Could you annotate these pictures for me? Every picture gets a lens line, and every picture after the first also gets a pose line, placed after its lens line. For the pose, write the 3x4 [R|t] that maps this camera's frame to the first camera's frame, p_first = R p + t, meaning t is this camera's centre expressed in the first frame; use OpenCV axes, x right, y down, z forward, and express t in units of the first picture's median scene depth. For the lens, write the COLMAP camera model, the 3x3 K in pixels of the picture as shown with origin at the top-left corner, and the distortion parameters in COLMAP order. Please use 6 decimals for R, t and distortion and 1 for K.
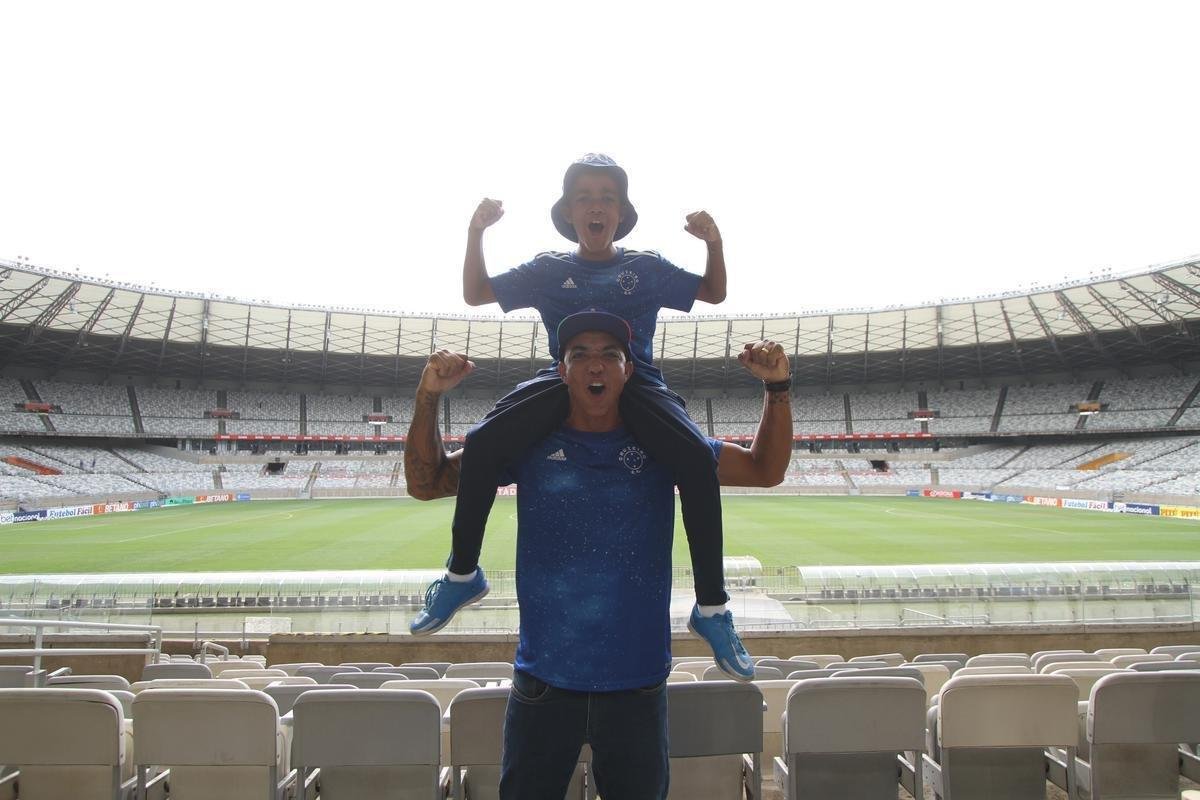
lens RADIAL K [[694.6, 0, 608.0], [0, 694.6, 400.9], [0, 0, 1]] dist [-0.012077, 0.002008]
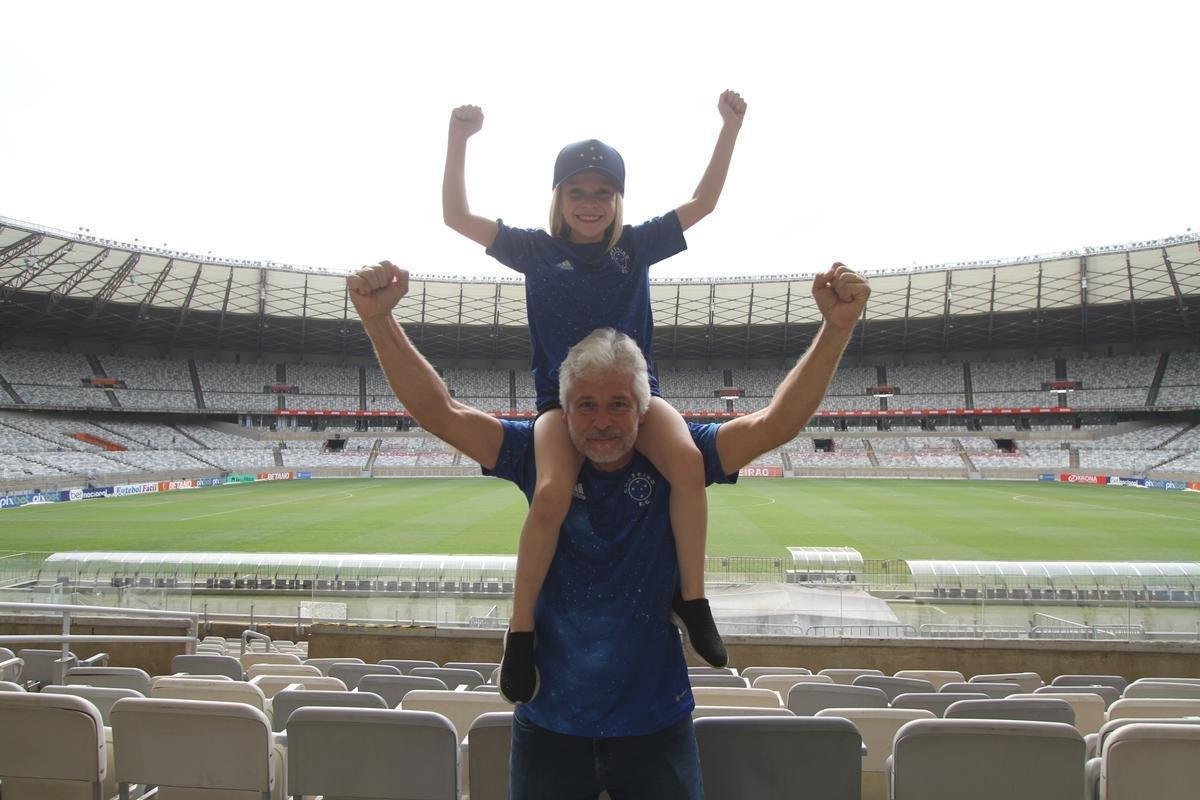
lens RADIAL K [[761.0, 0, 598.9], [0, 761.0, 403.3], [0, 0, 1]] dist [-0.009450, 0.001827]
pose [[0.992960, -0.001859, -0.118435, 0.002322], [0.006549, 0.999209, 0.039217, 0.001141], [0.118269, -0.039716, 0.992187, 0.009712]]
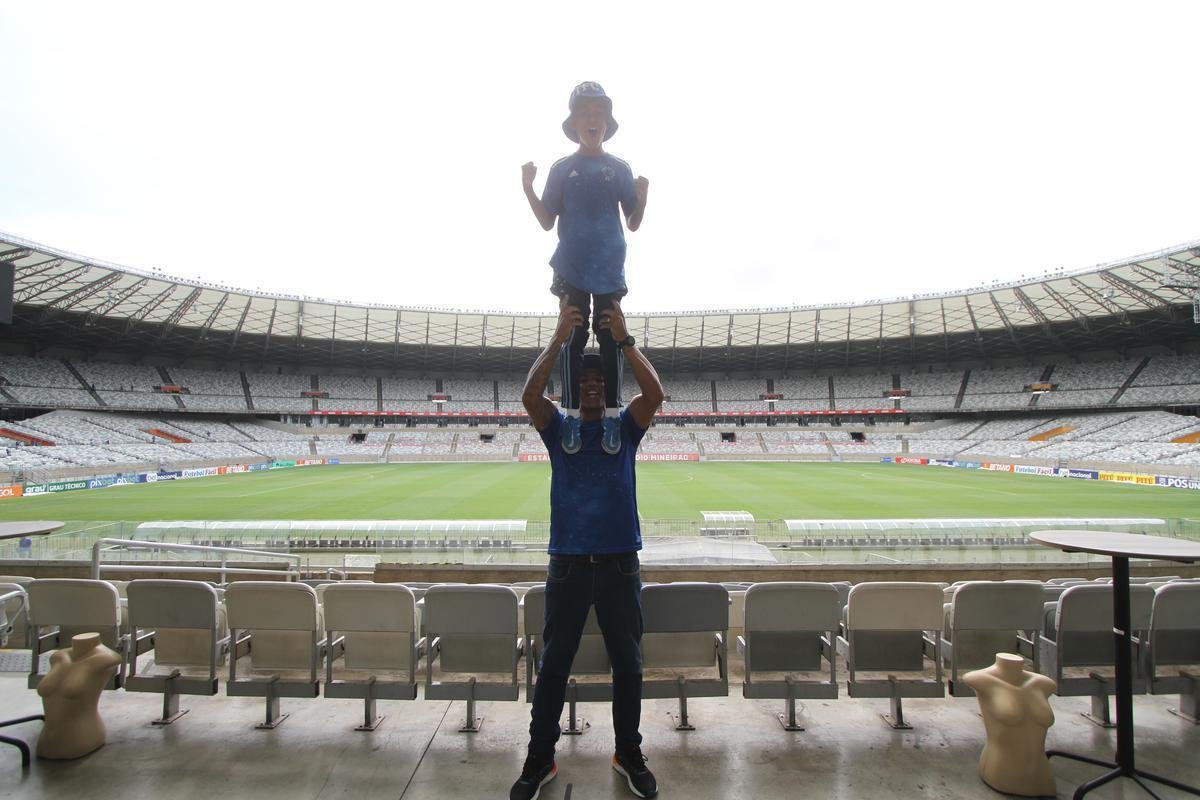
lens RADIAL K [[588.2, 0, 601.6], [0, 588.2, 404.9], [0, 0, 1]] dist [-0.013141, 0.000776]
pose [[0.998921, -0.000627, -0.046435, 0.000450], [0.002503, 0.999182, 0.040353, -0.002787], [0.046371, -0.040426, 0.998106, -0.019639]]
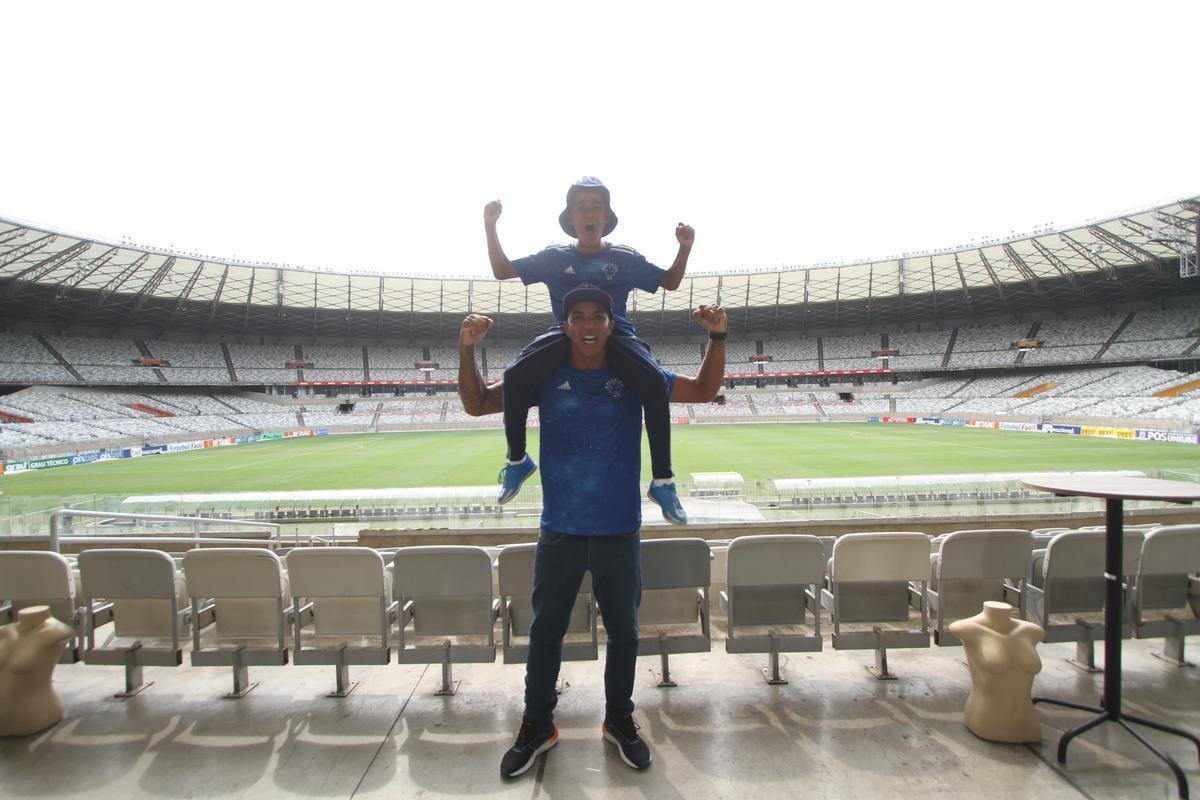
lens RADIAL K [[586.8, 0, 604.9], [0, 586.8, 411.3], [0, 0, 1]] dist [-0.012431, 0.000998]
pose [[0.999493, -0.017560, -0.026549, 0.002783], [0.020346, 0.993876, 0.108615, -0.000128], [0.024479, -0.109100, 0.993729, -0.014411]]
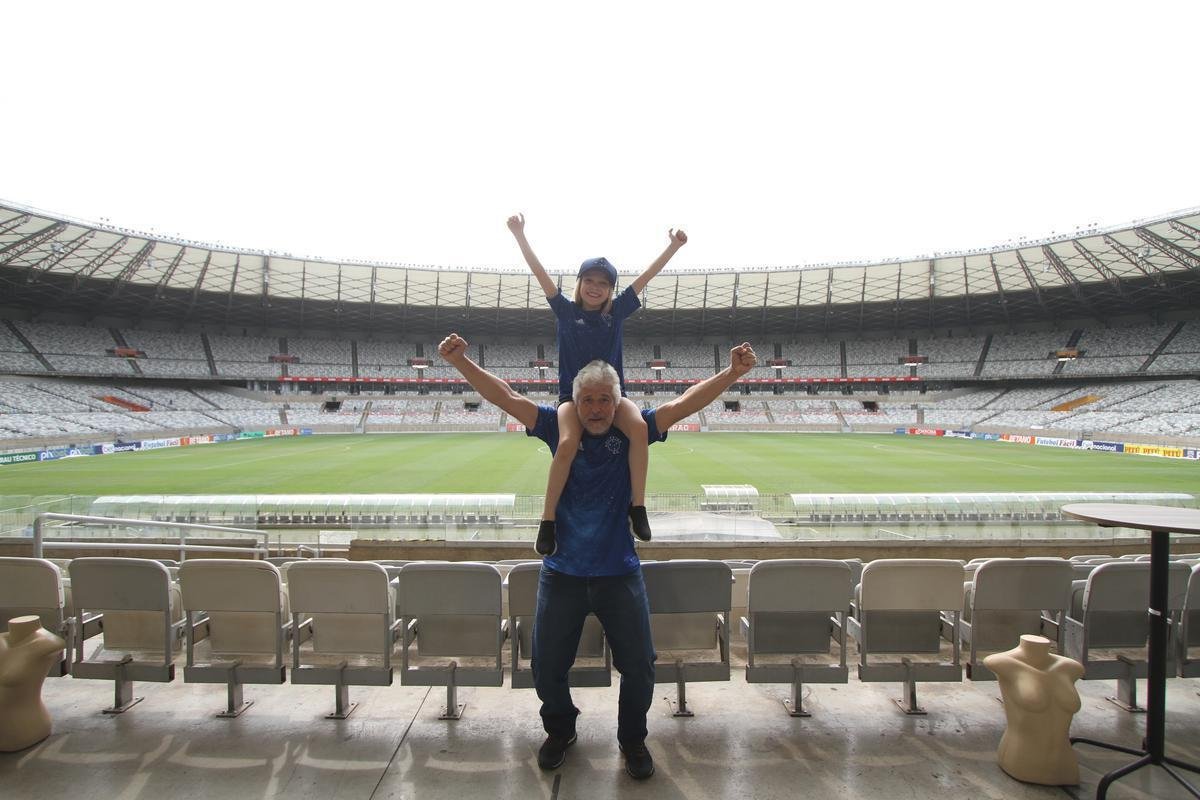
lens RADIAL K [[632.5, 0, 604.6], [0, 632.5, 408.2], [0, 0, 1]] dist [-0.013720, 0.001730]
pose [[0.999449, 0.004168, -0.032915, 0.000639], [-0.000927, 0.995198, 0.097879, -0.001745], [0.033165, -0.097795, 0.994654, -0.016729]]
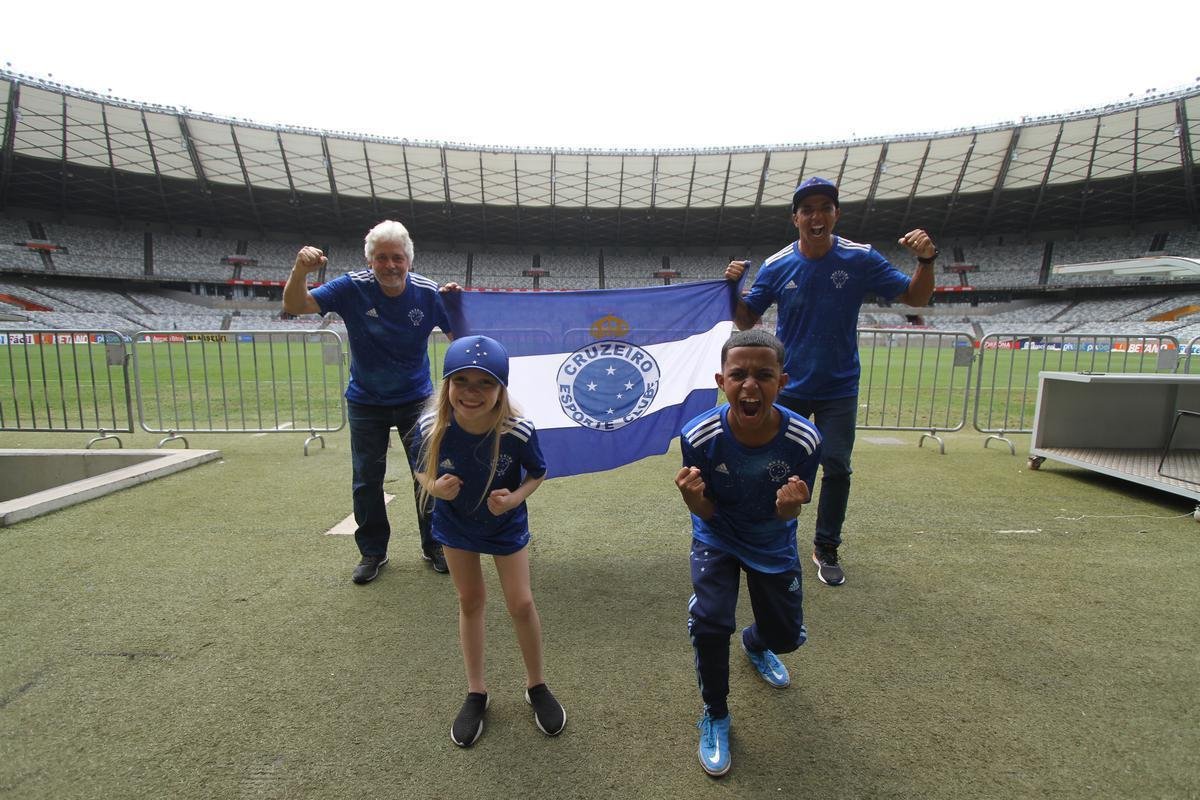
lens RADIAL K [[390.7, 0, 615.8], [0, 390.7, 409.8], [0, 0, 1]] dist [-0.017800, 0.000107]
pose [[0.999413, 0.016868, -0.029809, -0.000714], [-0.010978, 0.982160, 0.187727, 0.123777], [0.032444, -0.187290, 0.981769, 0.456896]]
